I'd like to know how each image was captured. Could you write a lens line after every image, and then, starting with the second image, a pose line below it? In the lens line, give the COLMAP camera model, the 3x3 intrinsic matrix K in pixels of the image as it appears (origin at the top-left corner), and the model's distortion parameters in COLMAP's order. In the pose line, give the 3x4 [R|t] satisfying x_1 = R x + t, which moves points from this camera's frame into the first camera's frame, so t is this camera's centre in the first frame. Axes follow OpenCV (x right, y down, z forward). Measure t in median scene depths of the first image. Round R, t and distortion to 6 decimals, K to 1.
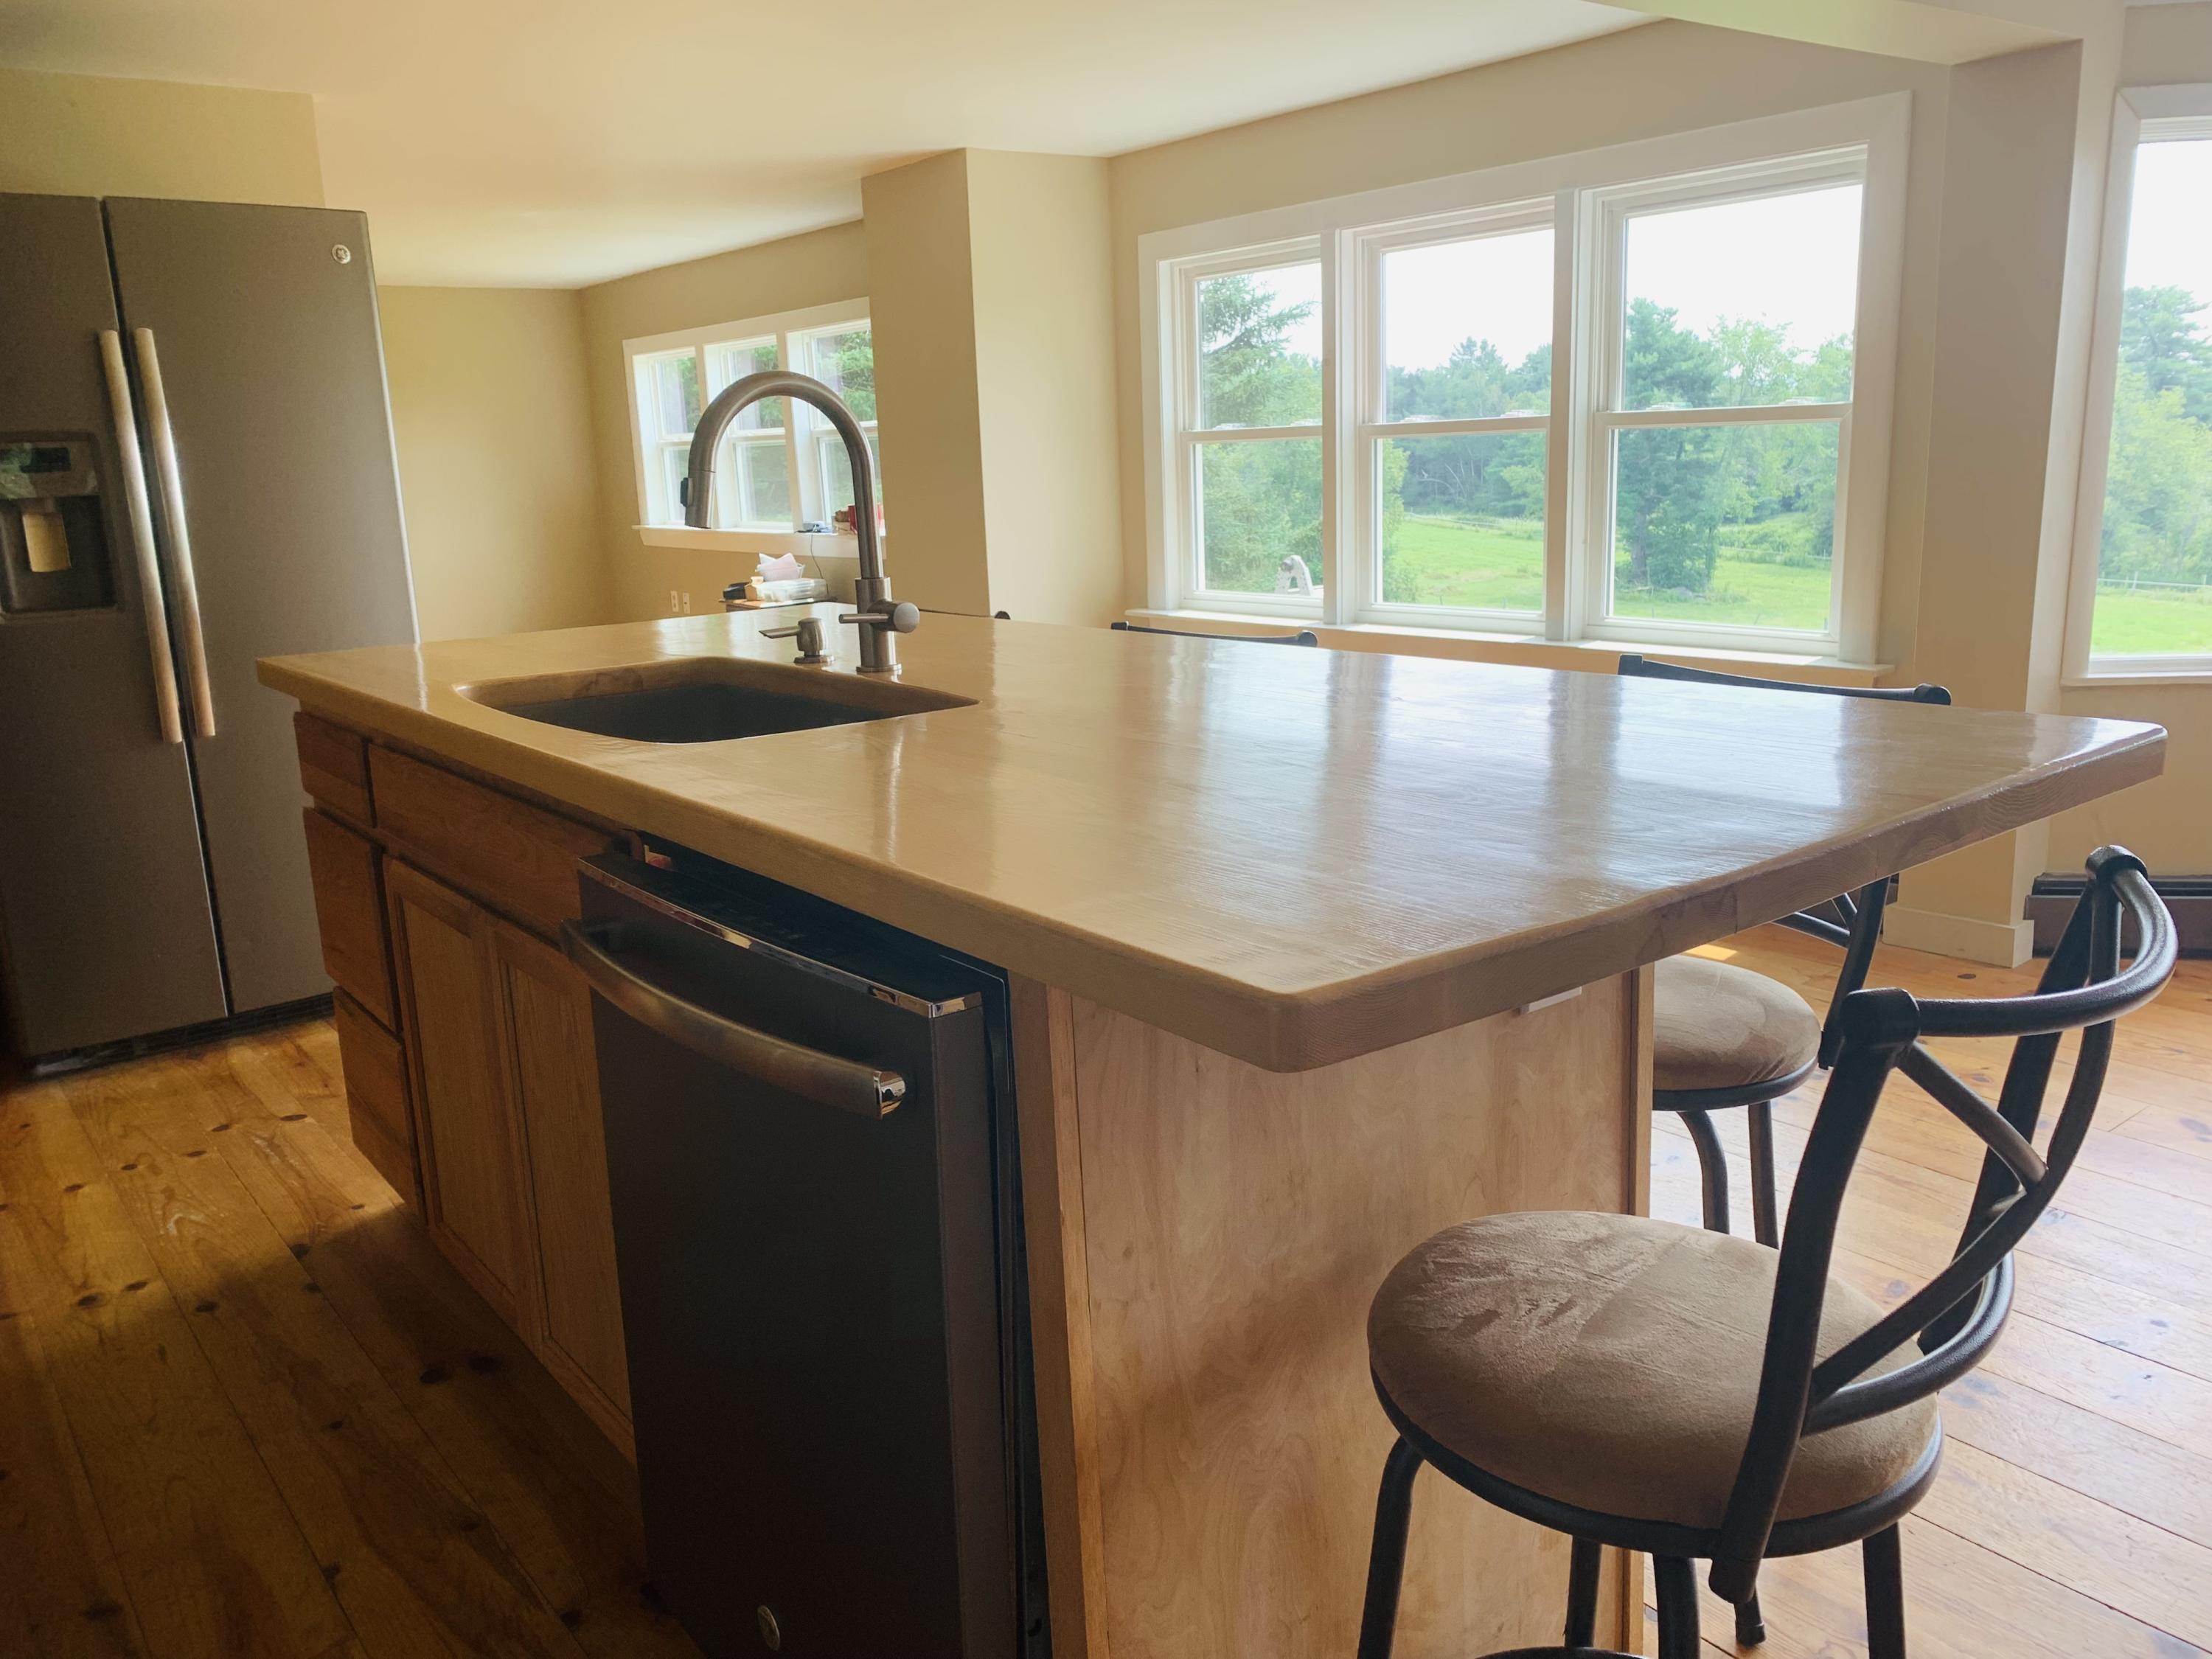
lens RADIAL K [[1684.5, 0, 1096.3], [0, 1684.5, 819.3], [0, 0, 1]] dist [0.010848, -0.027066]
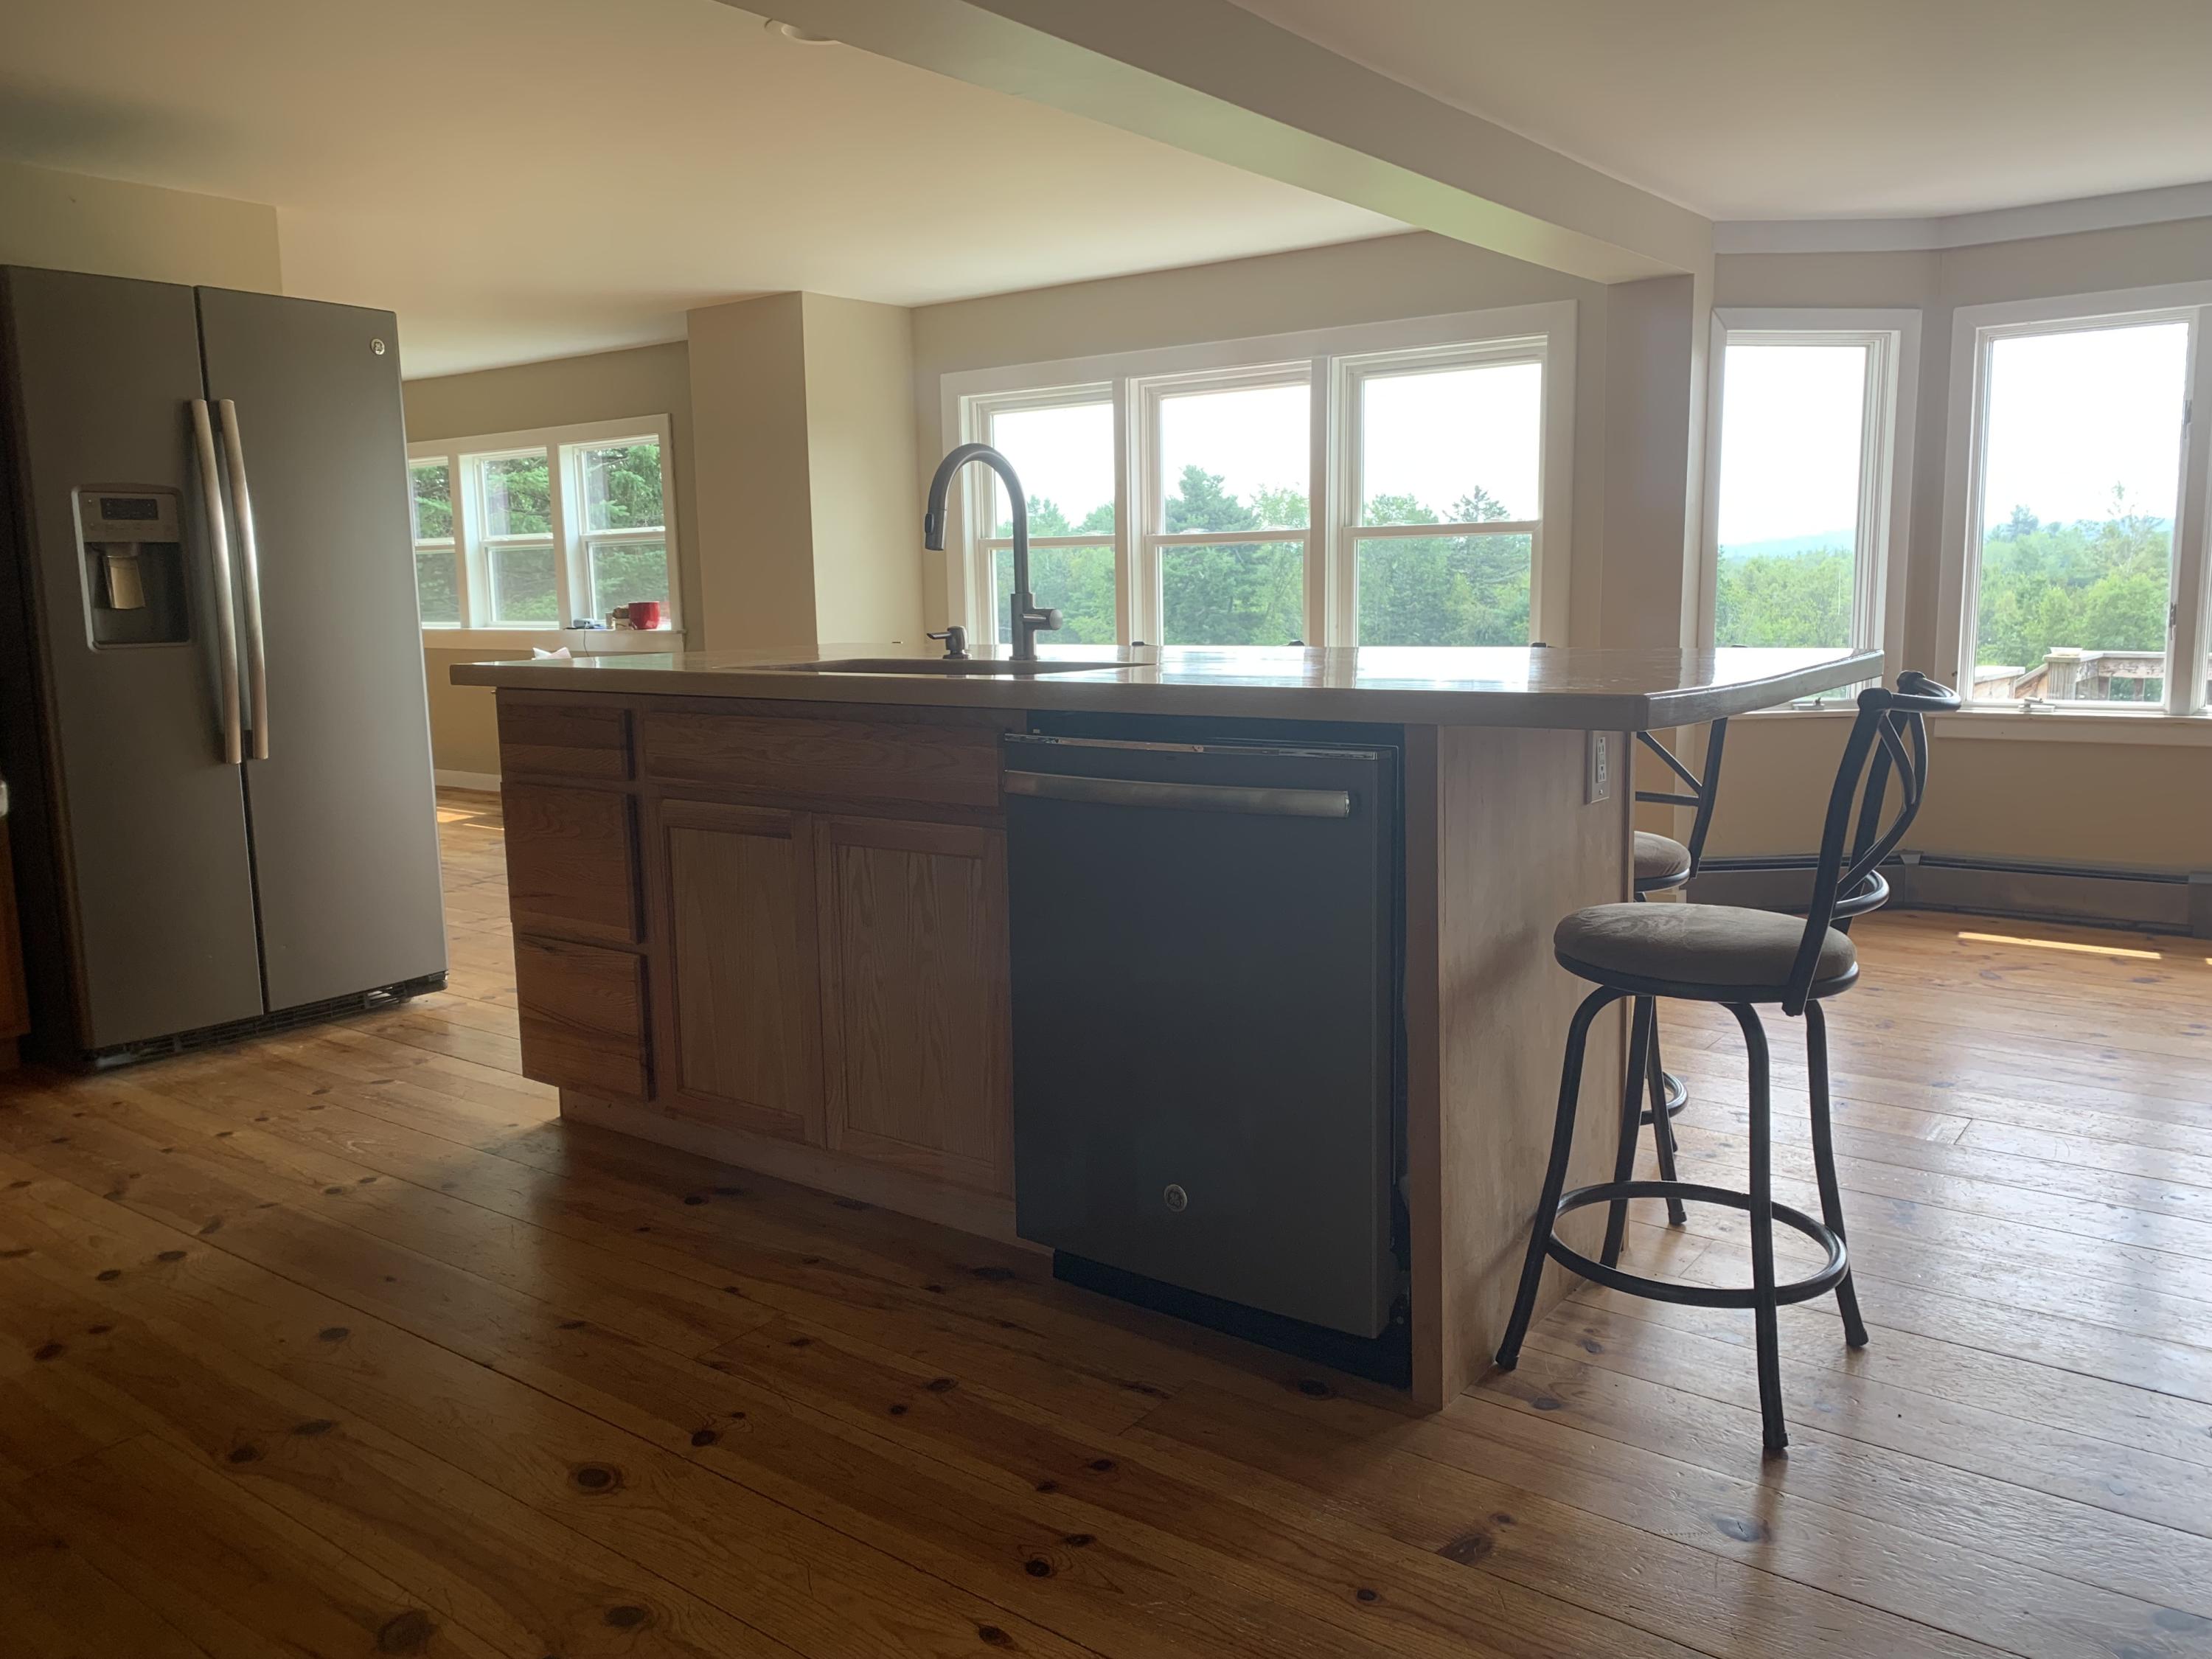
lens RADIAL K [[1684.5, 0, 1112.7], [0, 1684.5, 848.3], [0, 0, 1]] dist [0.010848, -0.027066]
pose [[0.965899, -0.016604, 0.258387, -0.185149], [0.034398, 0.997325, -0.064496, 0.069937], [-0.256625, 0.071185, 0.963886, -0.154276]]
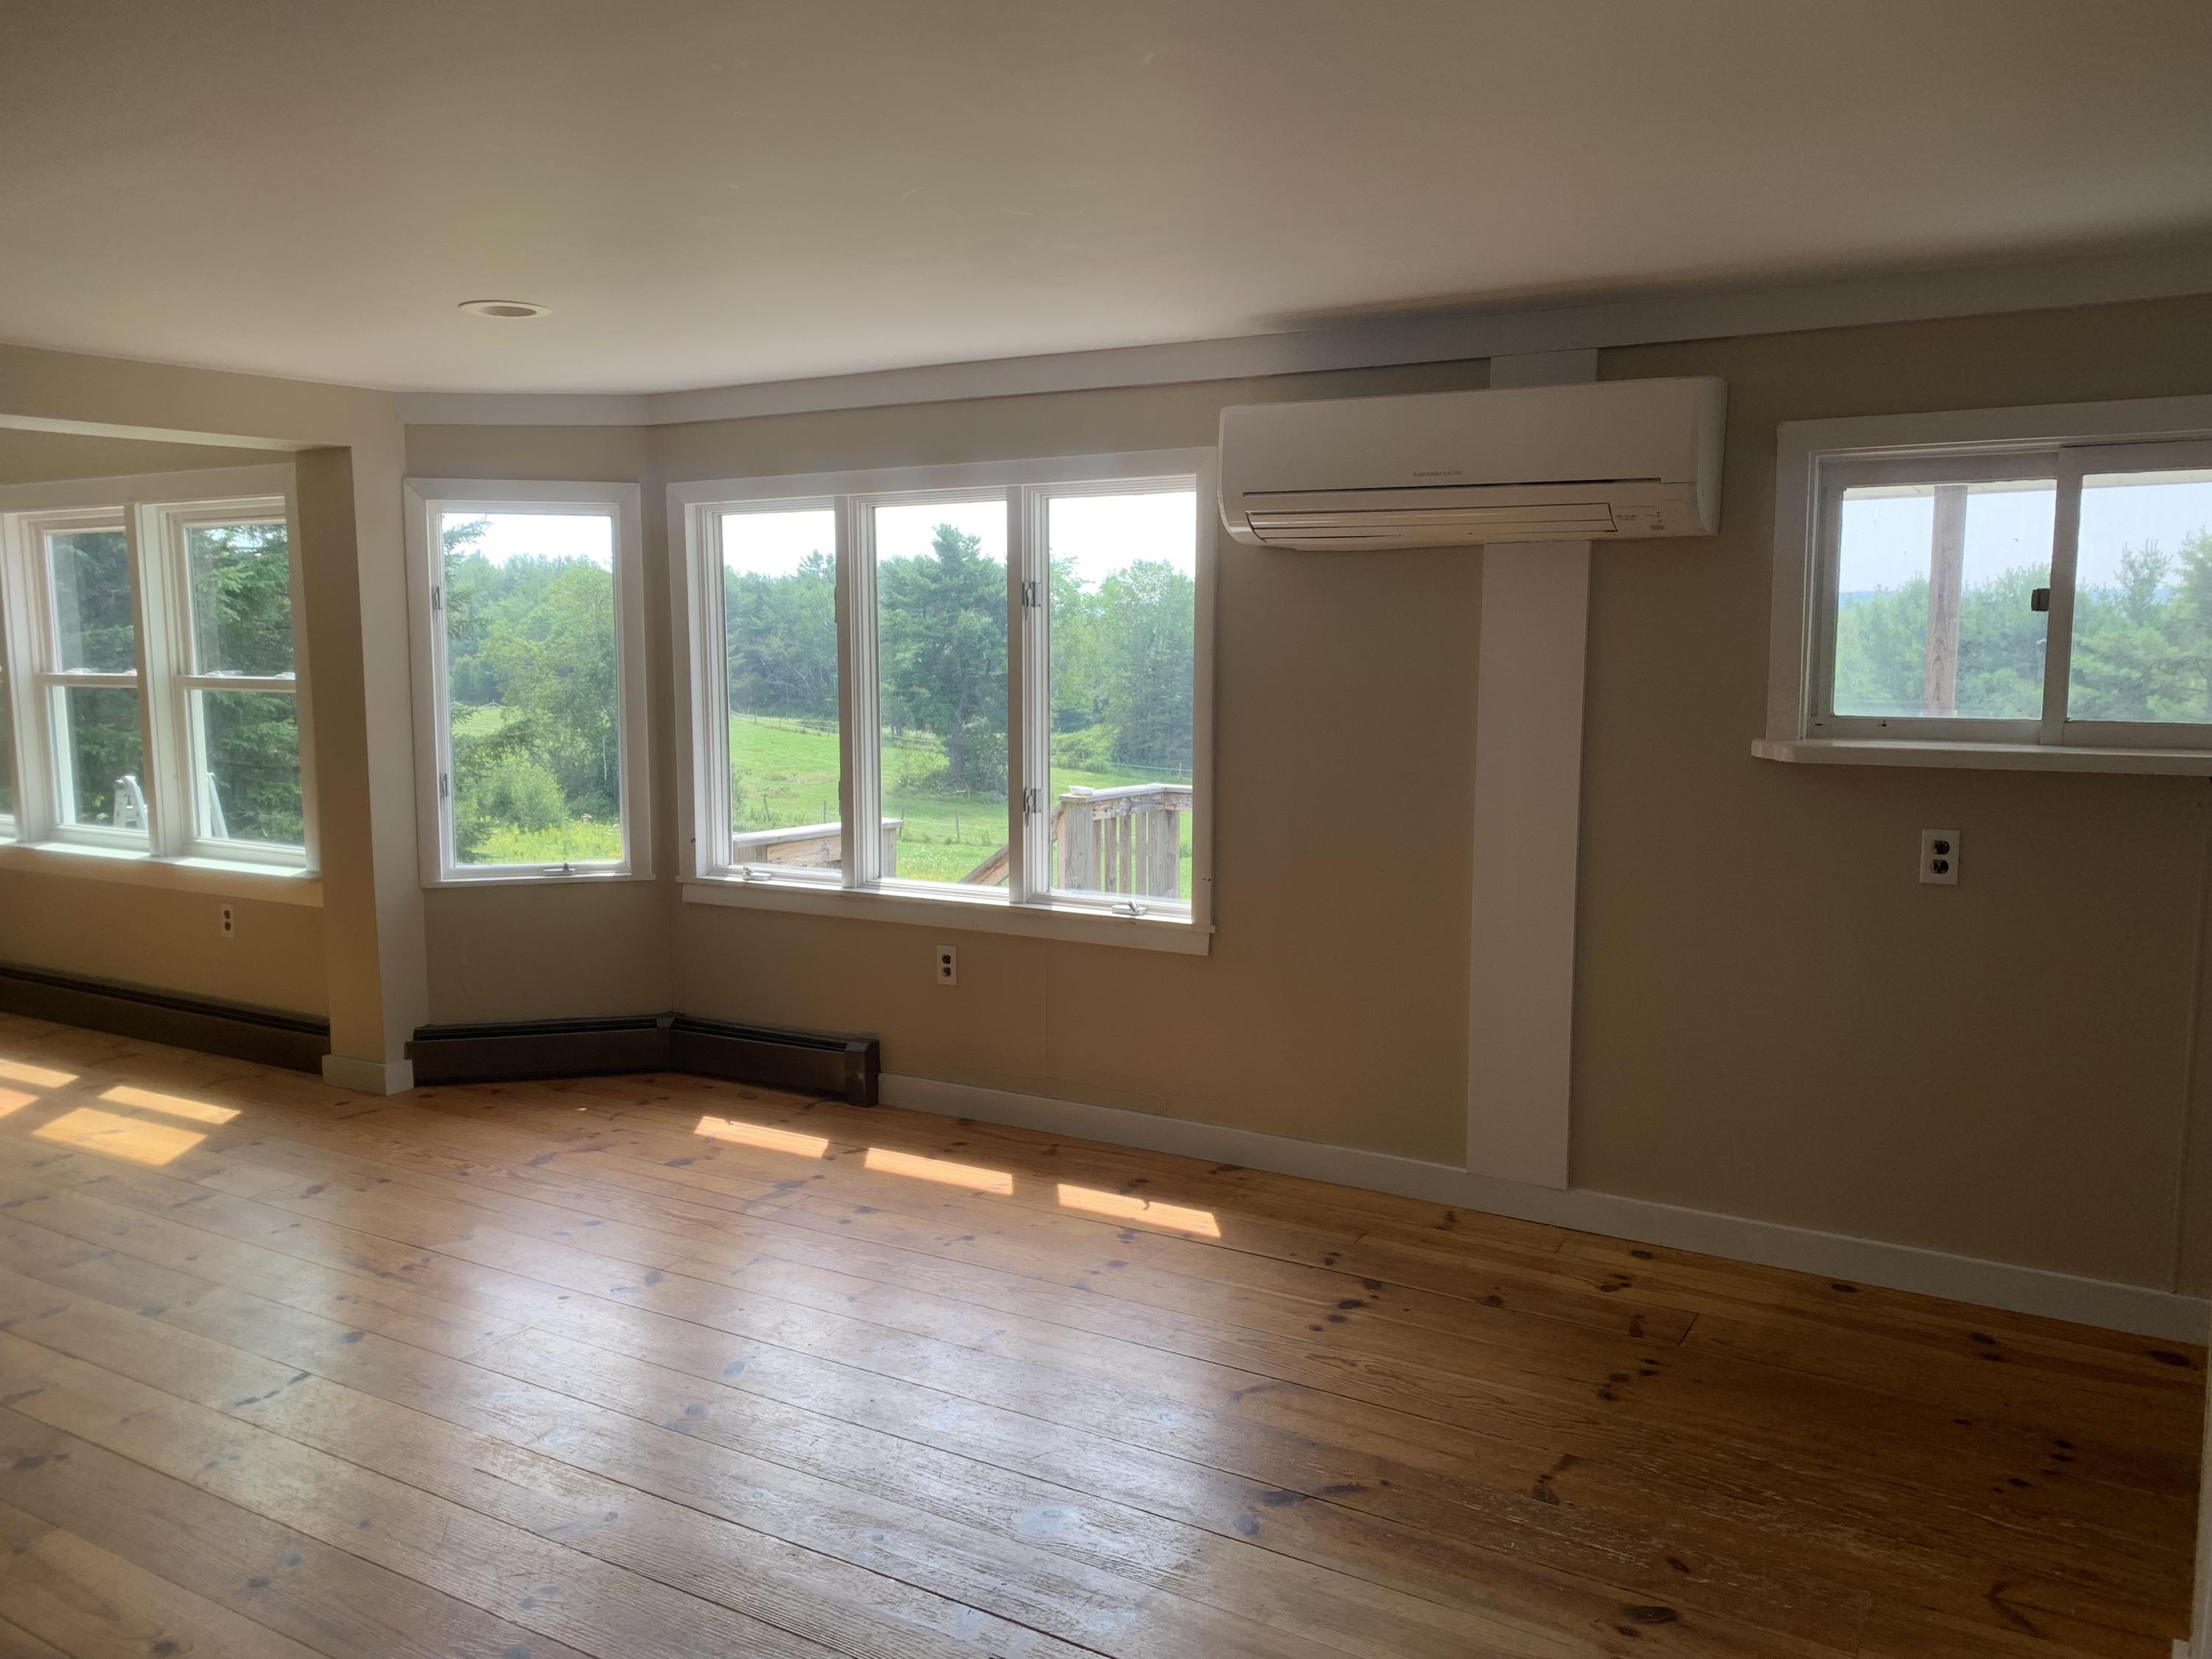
lens RADIAL K [[1684.5, 0, 1102.5], [0, 1684.5, 827.9], [0, 0, 1]] dist [0.010848, -0.027066]
pose [[0.929646, -0.002316, 0.368447, 0.402112], [0.043928, 0.993545, -0.104592, 0.028711], [-0.365827, 0.113419, 0.923746, -0.343283]]
